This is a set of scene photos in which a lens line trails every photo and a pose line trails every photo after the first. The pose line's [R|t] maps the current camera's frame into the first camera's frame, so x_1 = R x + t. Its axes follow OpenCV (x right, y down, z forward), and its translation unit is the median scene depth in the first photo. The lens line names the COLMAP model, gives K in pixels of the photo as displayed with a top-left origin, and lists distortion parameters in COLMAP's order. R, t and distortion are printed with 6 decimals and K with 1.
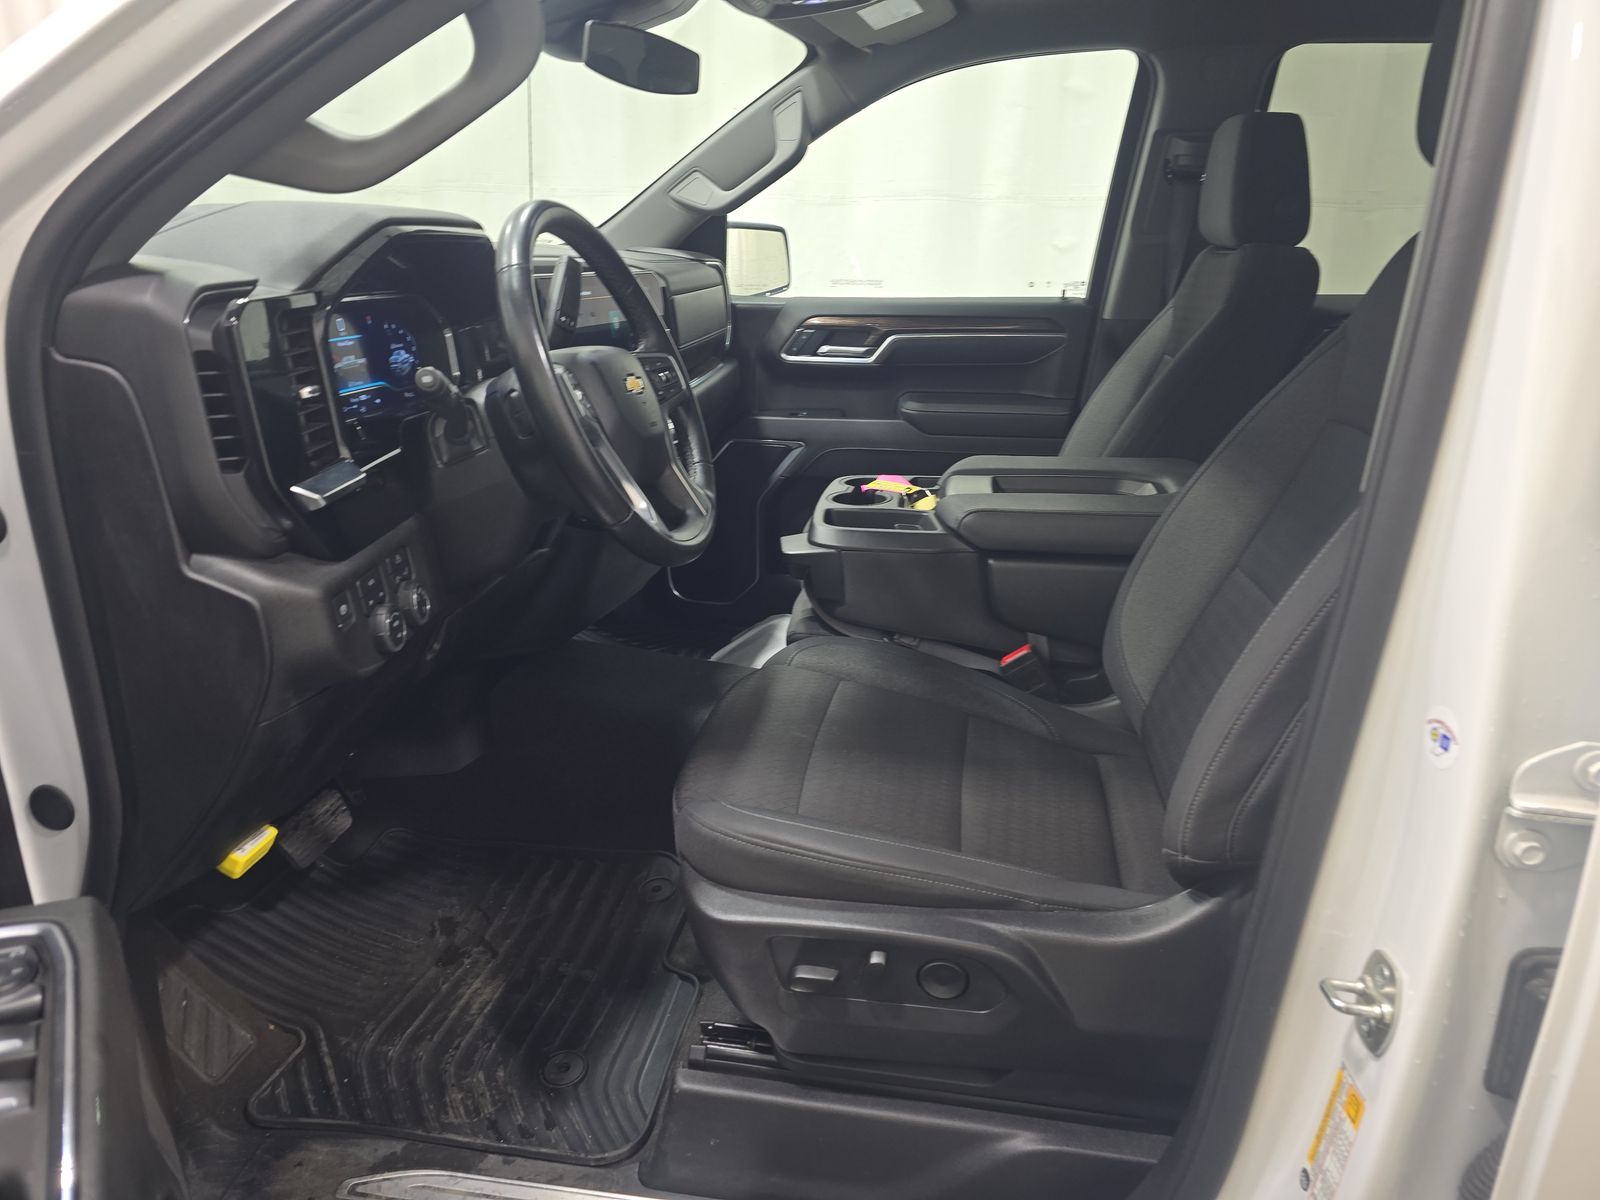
lens RADIAL K [[1062.1, 0, 802.3], [0, 1062.1, 606.6], [0, 0, 1]] dist [0.034416, -0.028513]
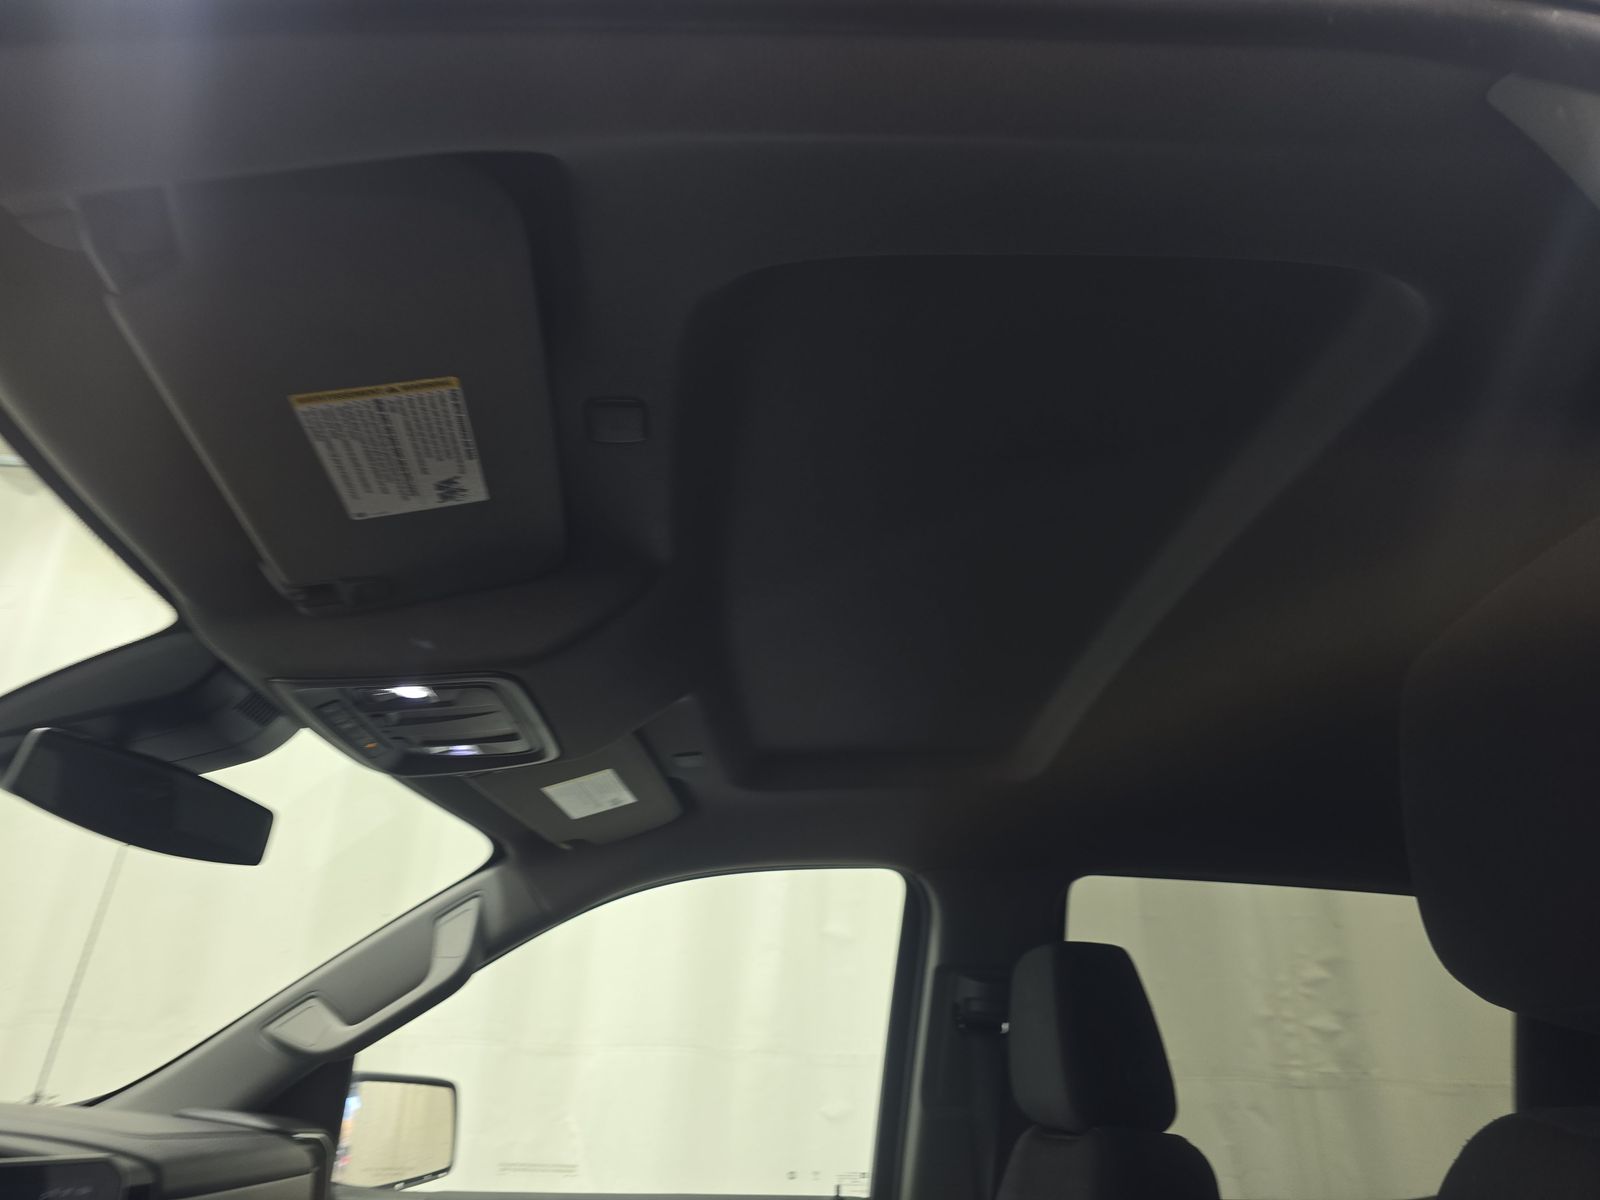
lens RADIAL K [[1062.1, 0, 794.5], [0, 1062.1, 605.3], [0, 0, 1]] dist [0.034416, -0.028513]
pose [[0.981446, 0.099119, 0.164133, 0.072322], [0.041965, 0.724224, -0.688286, -0.100877], [-0.187091, 0.682403, 0.706627, 0.280157]]
